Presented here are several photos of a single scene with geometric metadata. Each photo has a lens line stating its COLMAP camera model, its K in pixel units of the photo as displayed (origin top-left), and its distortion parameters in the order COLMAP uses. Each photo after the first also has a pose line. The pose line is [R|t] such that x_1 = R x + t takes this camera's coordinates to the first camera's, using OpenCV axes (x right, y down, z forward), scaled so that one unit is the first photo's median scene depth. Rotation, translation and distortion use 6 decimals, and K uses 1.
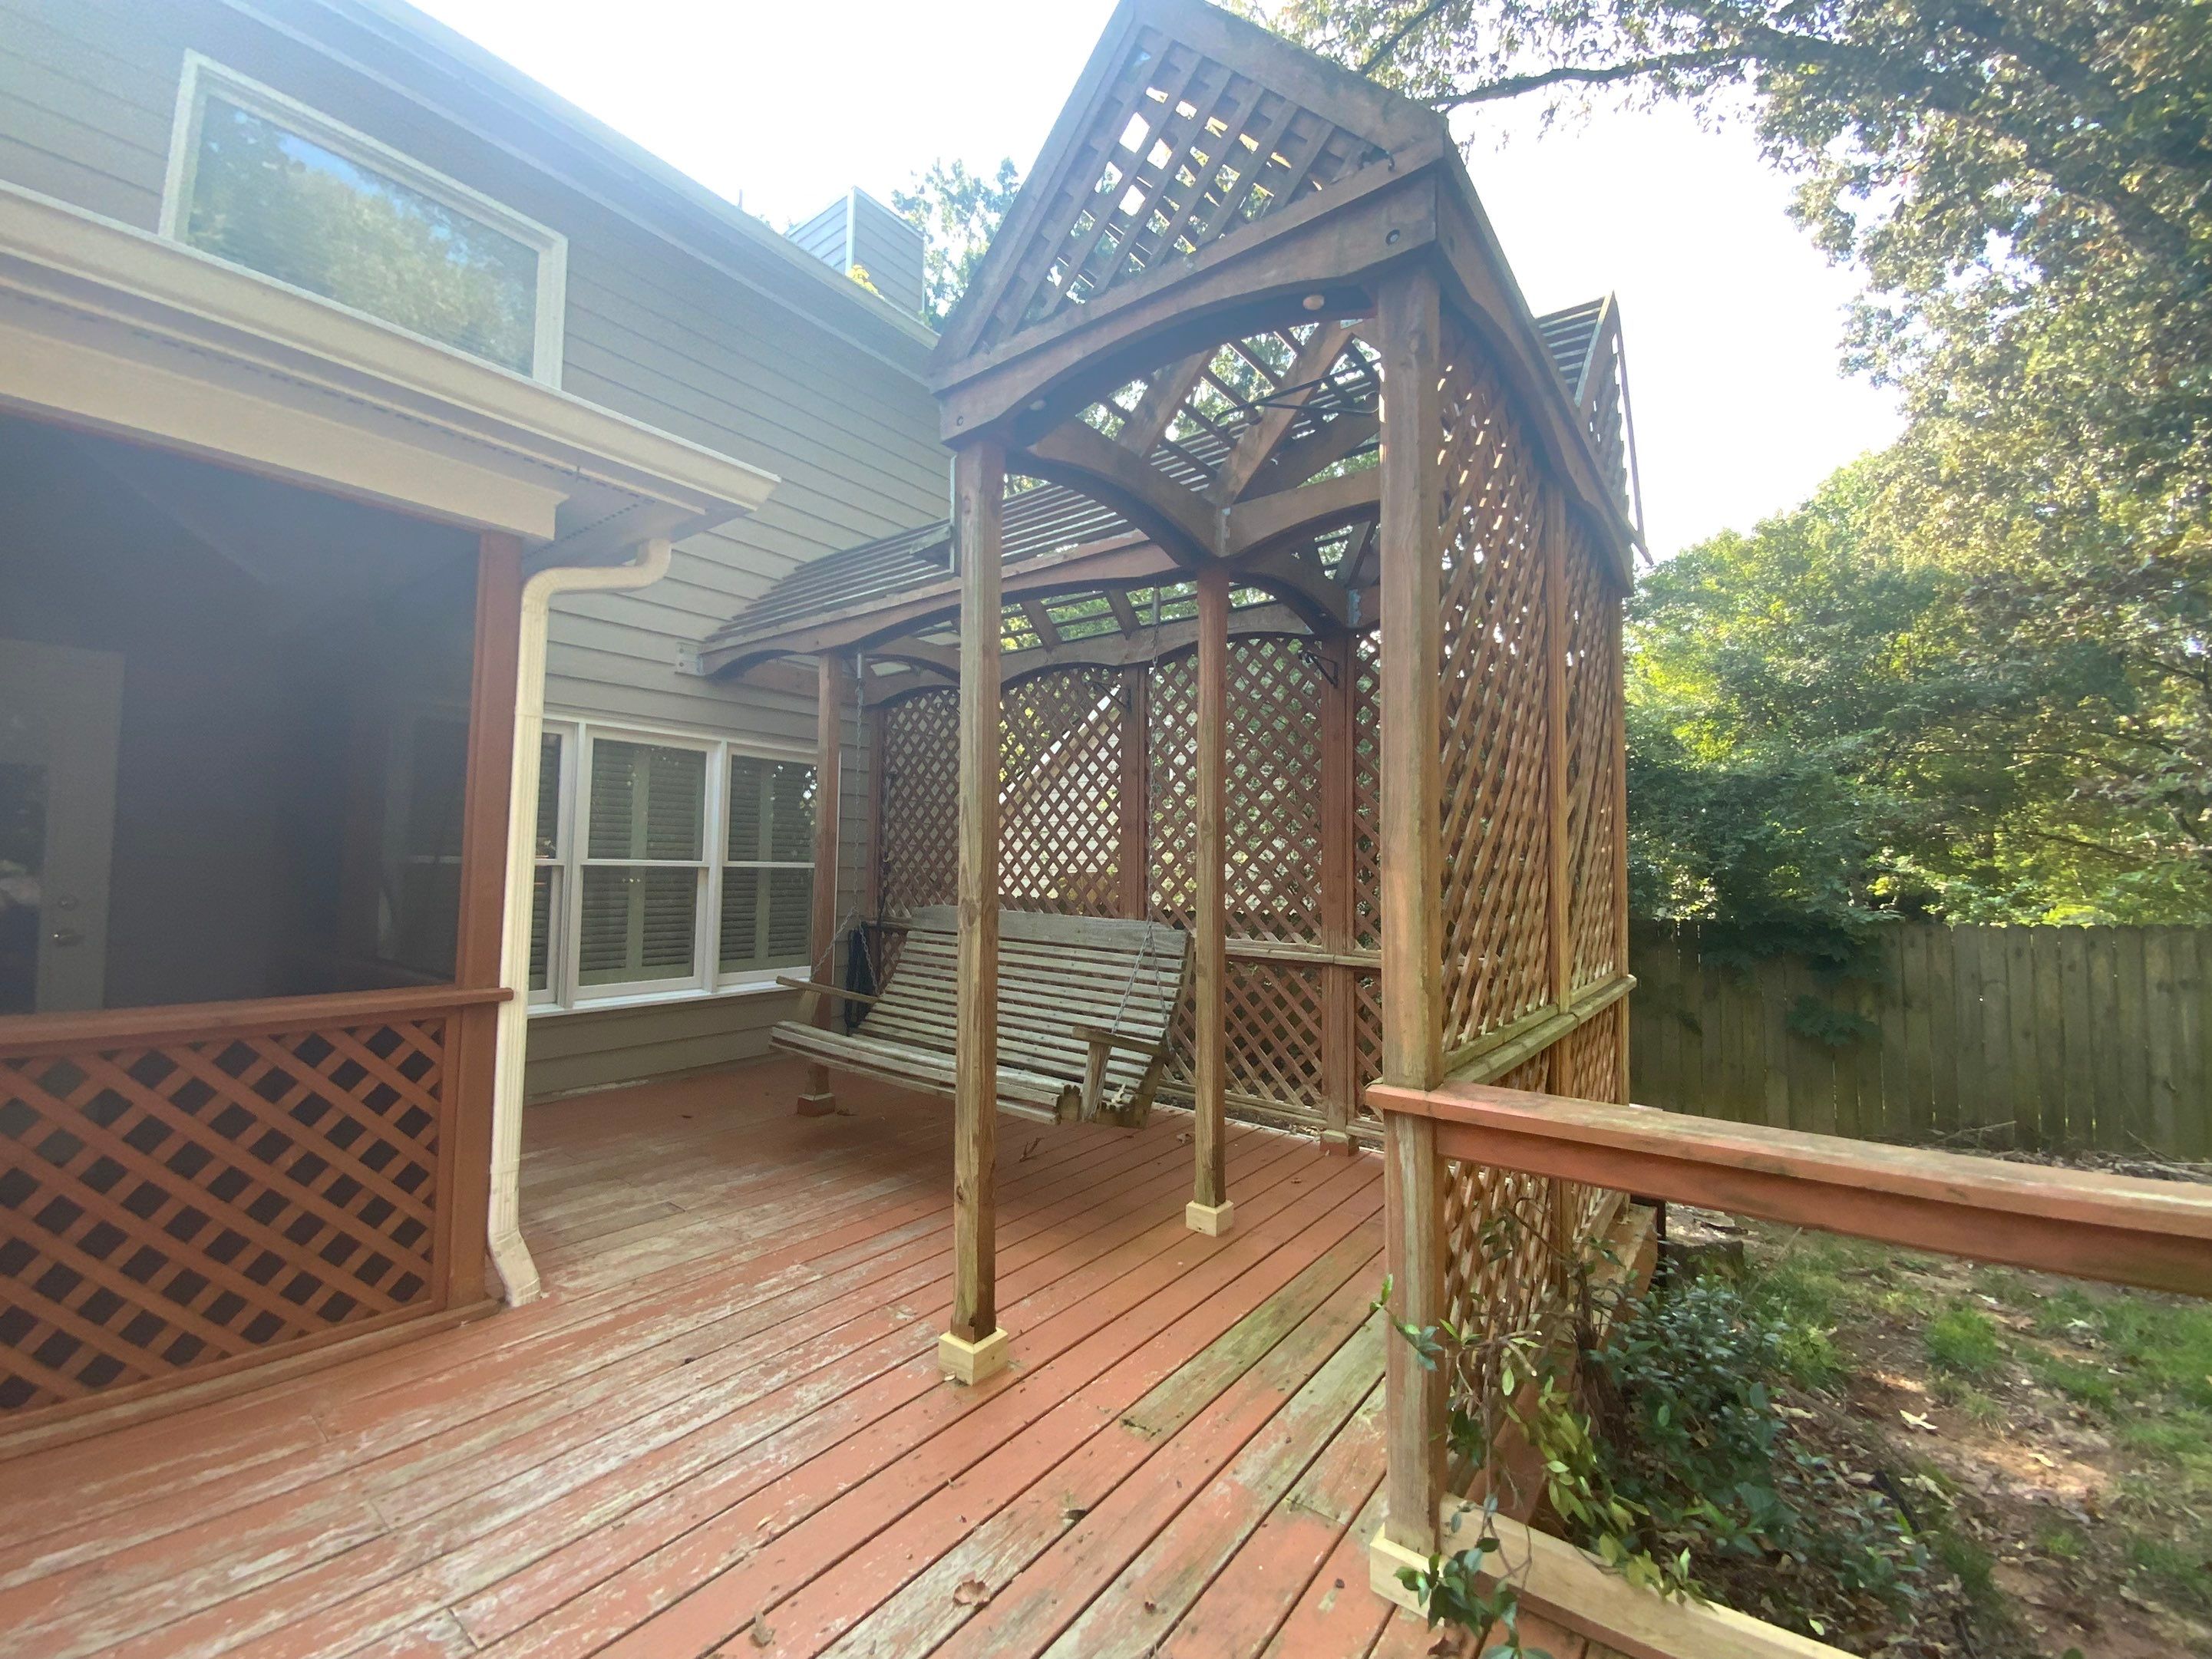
lens RADIAL K [[881.2, 0, 1104.3], [0, 881.2, 821.6], [0, 0, 1]] dist [-0.003212, -0.000961]
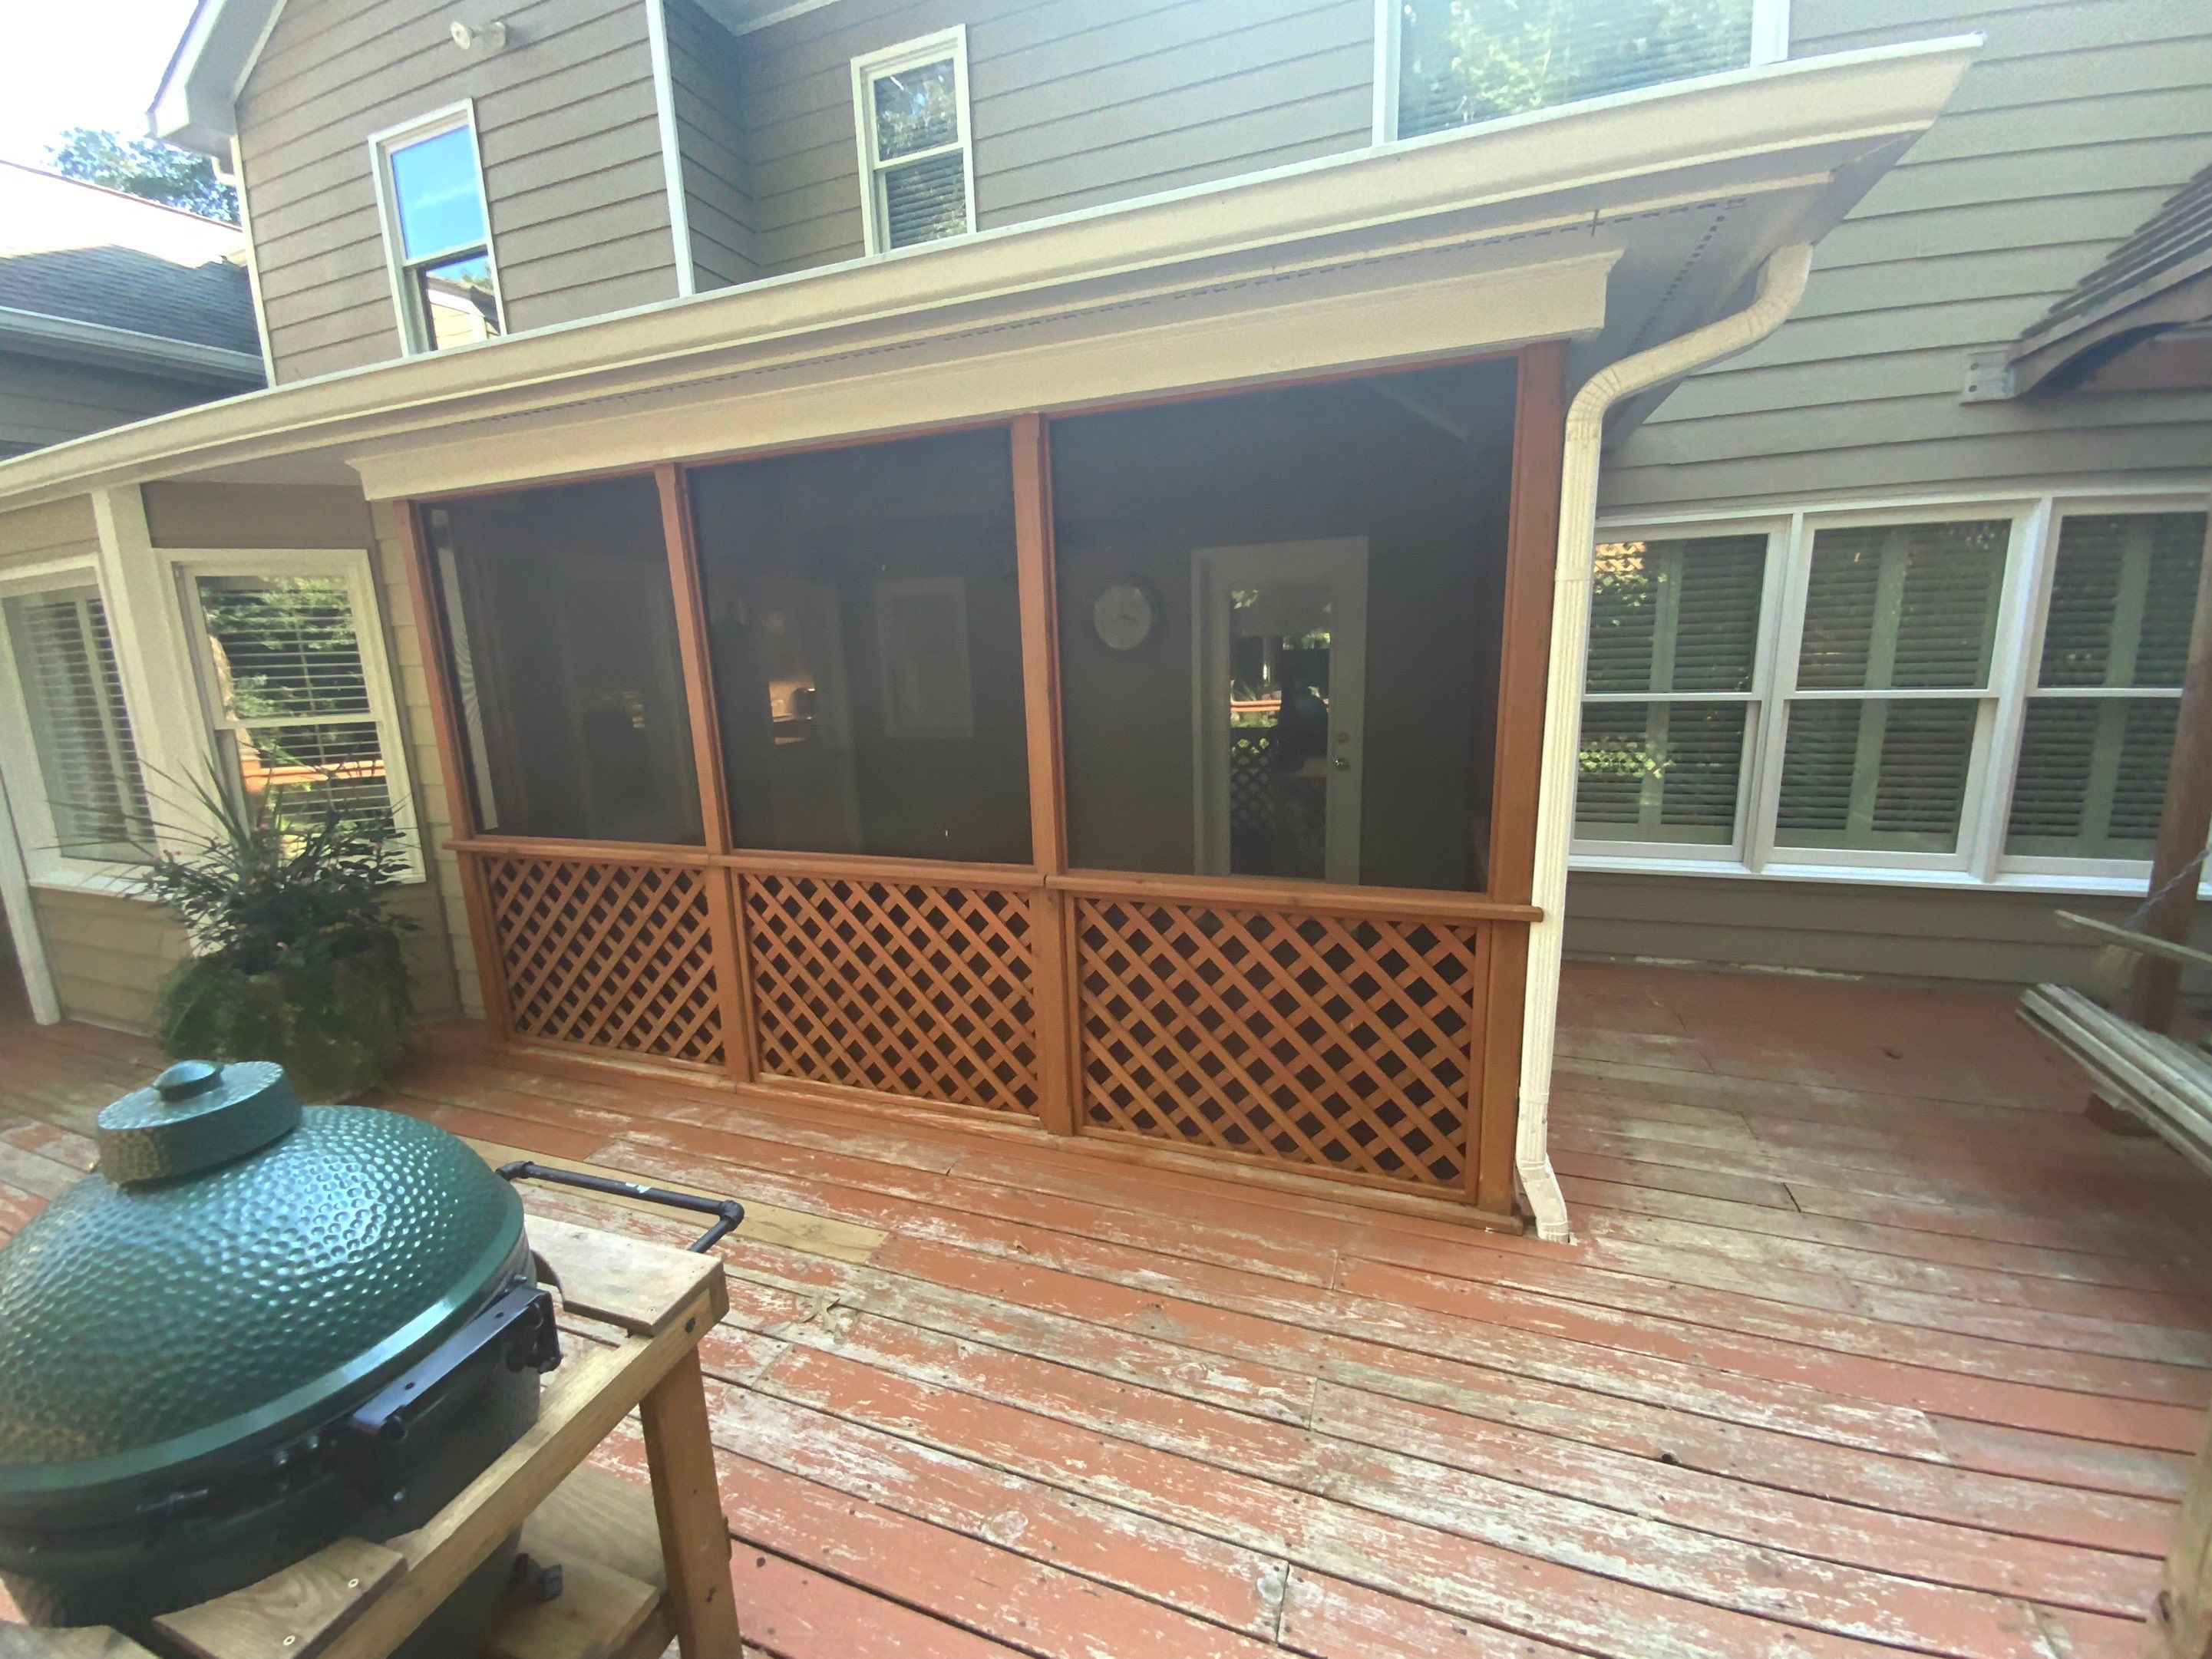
lens RADIAL K [[894.7, 0, 1055.4], [0, 894.7, 829.5], [0, 0, 1]] dist [-0.020028, -0.001618]
pose [[0.268687, 0.151681, -0.951210, 0.015843], [0.089141, 0.979370, 0.181351, -0.085082], [0.959094, -0.133519, 0.249623, 0.326174]]
